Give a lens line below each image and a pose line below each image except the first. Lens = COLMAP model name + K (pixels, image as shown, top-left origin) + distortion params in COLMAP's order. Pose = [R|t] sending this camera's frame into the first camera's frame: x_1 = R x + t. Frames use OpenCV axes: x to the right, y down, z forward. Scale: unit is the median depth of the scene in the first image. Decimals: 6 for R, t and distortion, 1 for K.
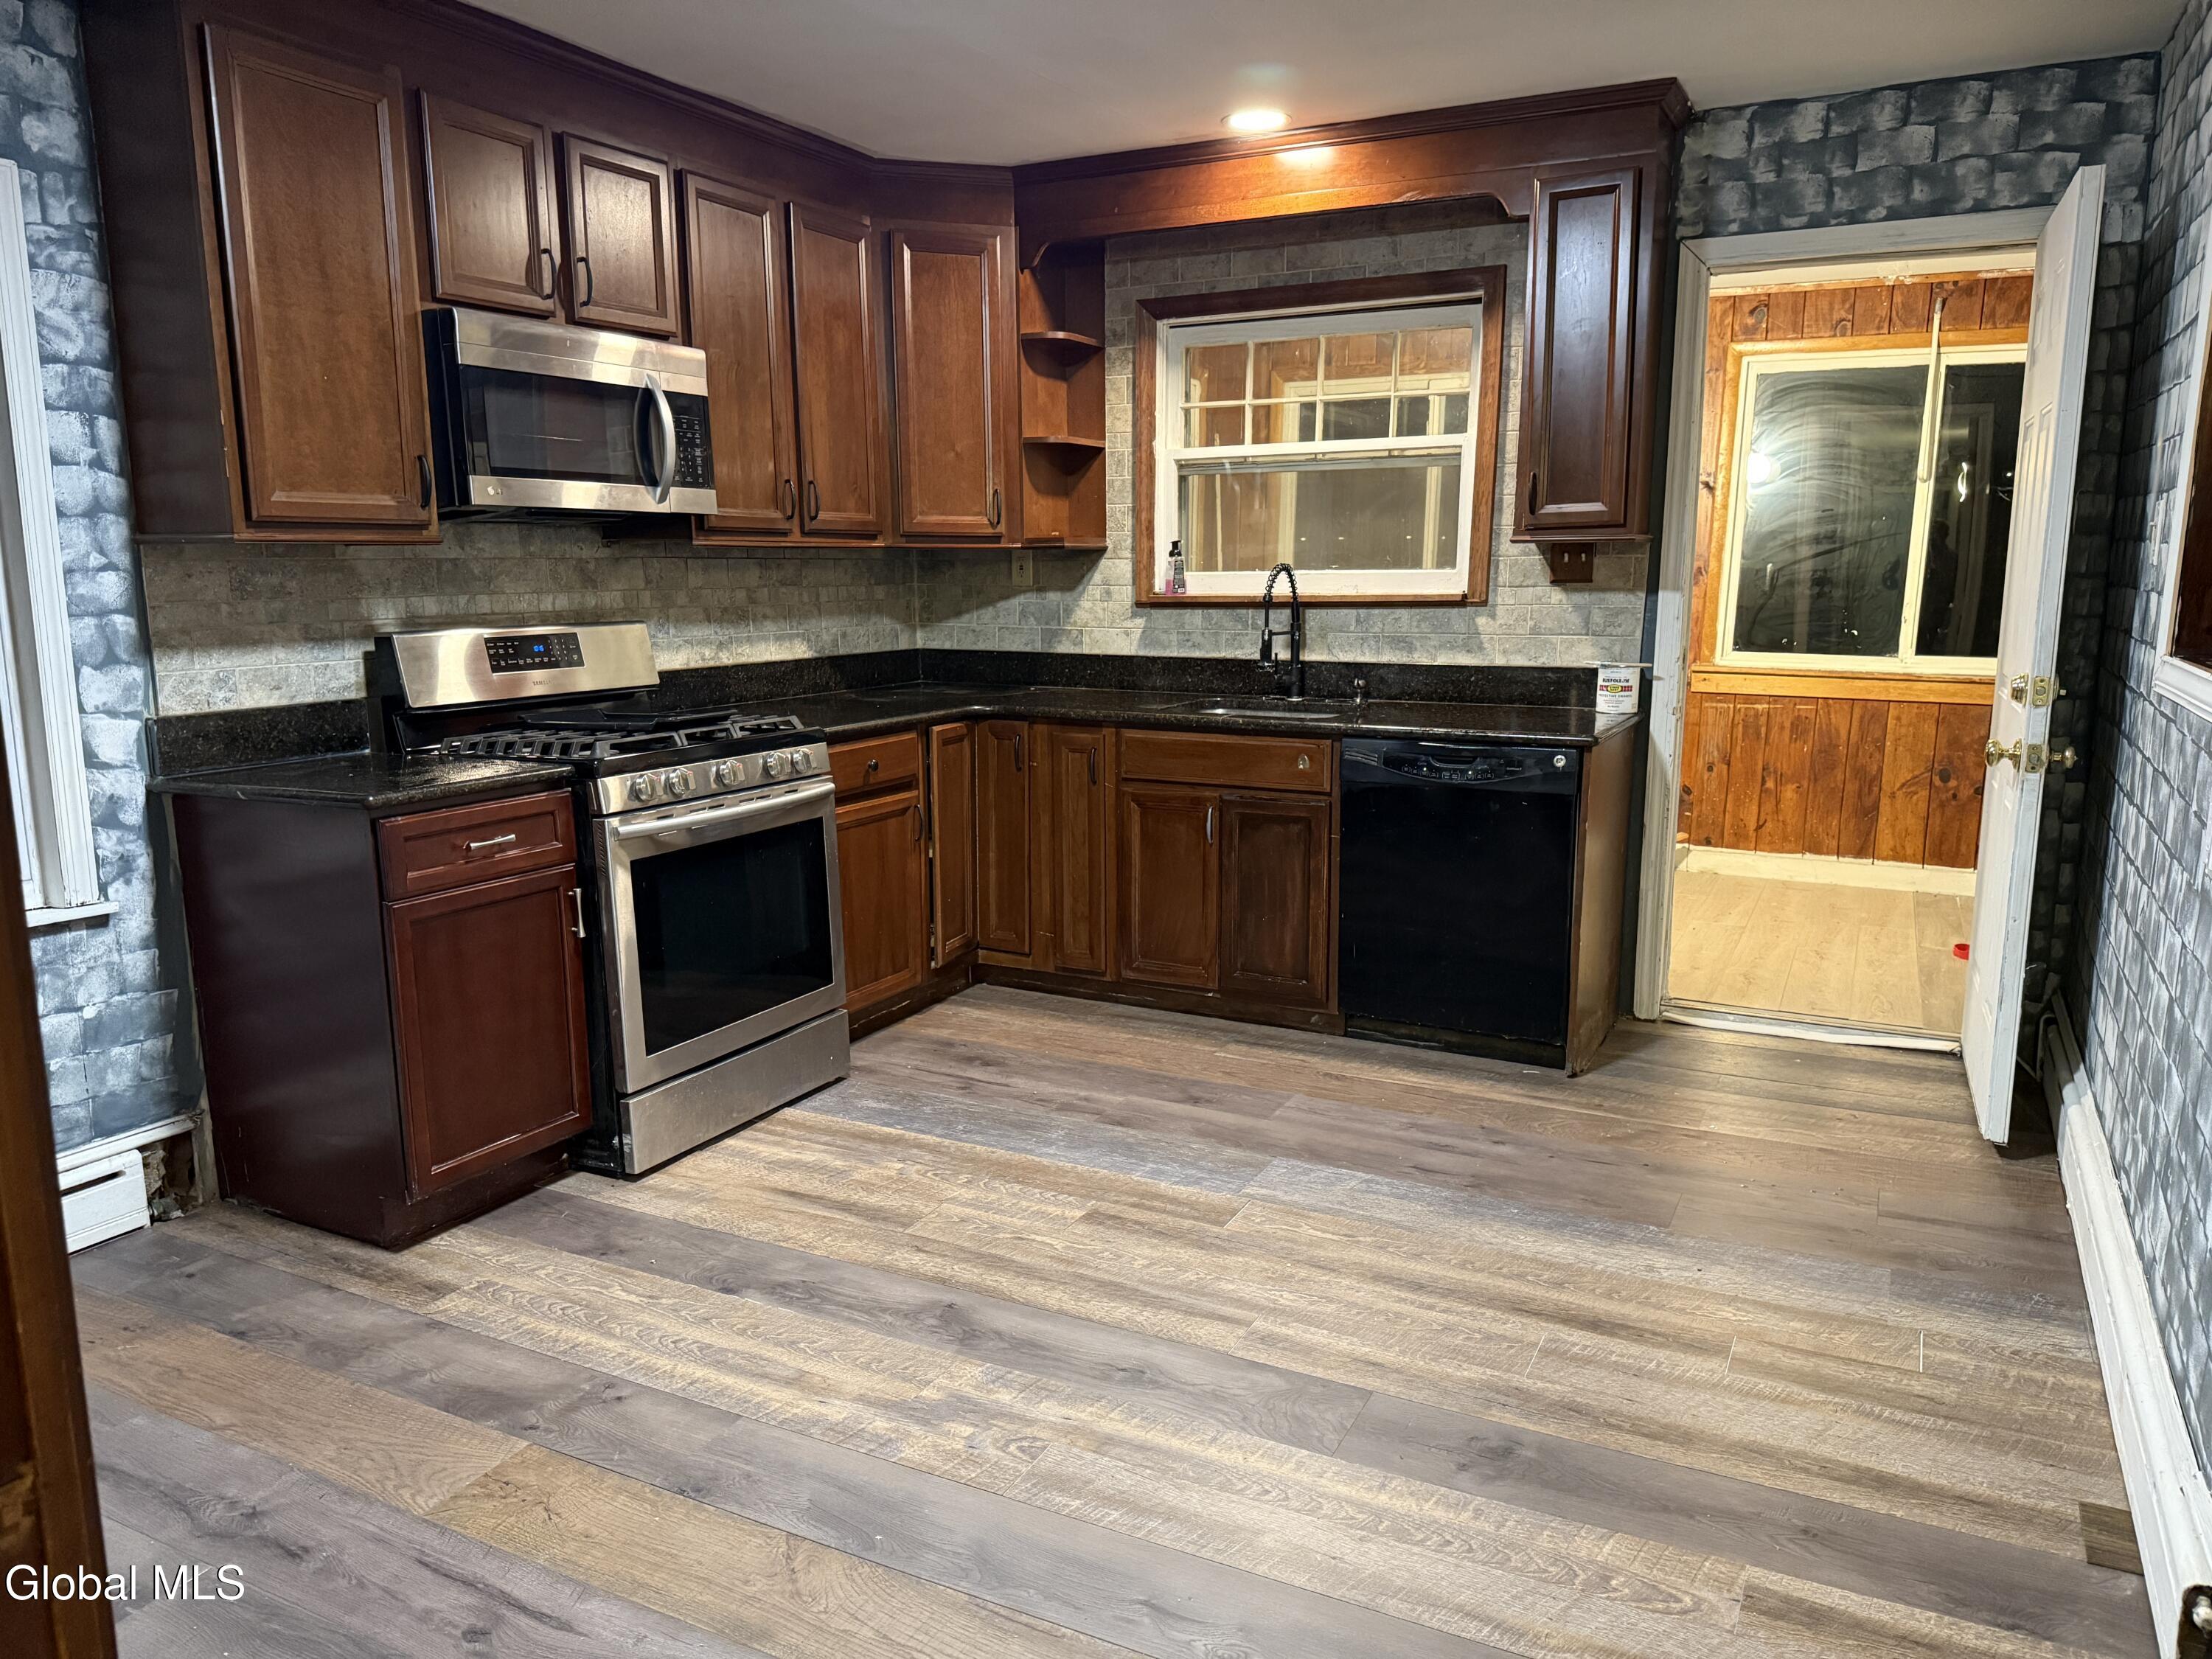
lens RADIAL K [[1575.1, 0, 1100.5], [0, 1575.1, 812.1], [0, 0, 1]] dist [0.052546, -0.063585]
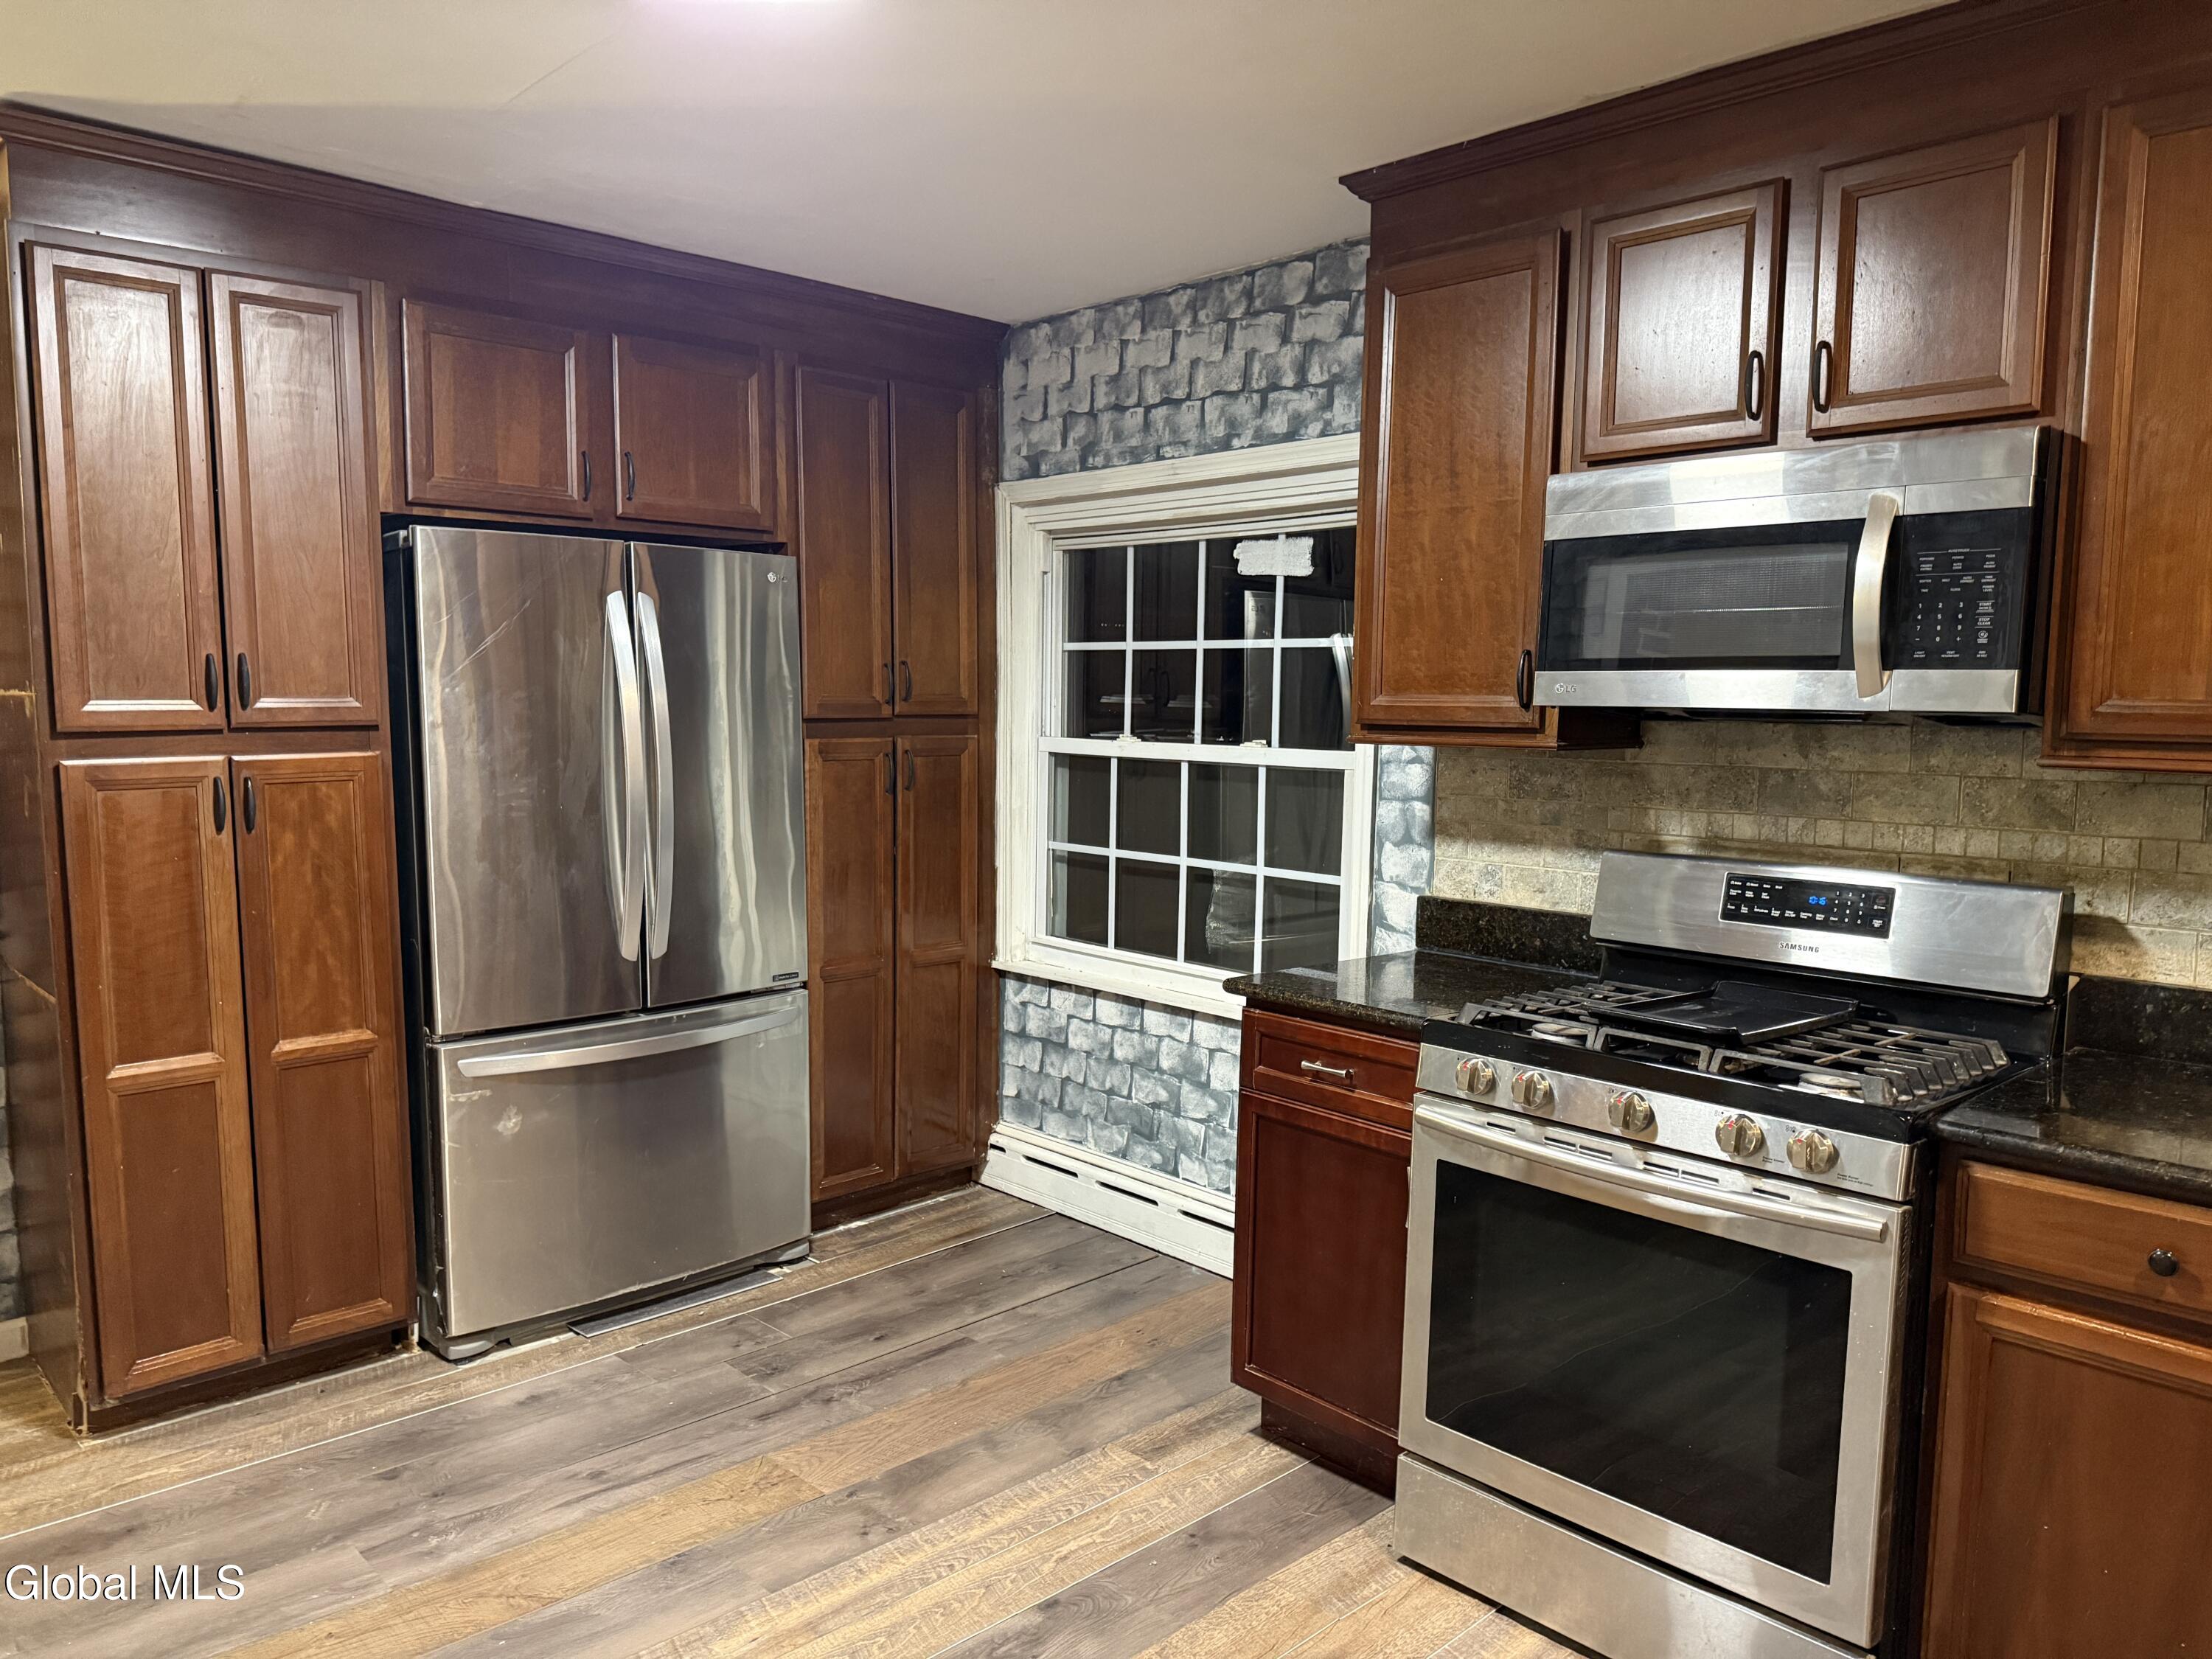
lens RADIAL K [[1575.1, 0, 1145.4], [0, 1575.1, 817.1], [0, 0, 1]] dist [0.052546, -0.063585]
pose [[-0.324483, 0.071173, -0.943210, 0.493731], [-0.165071, 0.977603, 0.130556, -0.221603], [0.931377, 0.198060, -0.305467, 1.131882]]
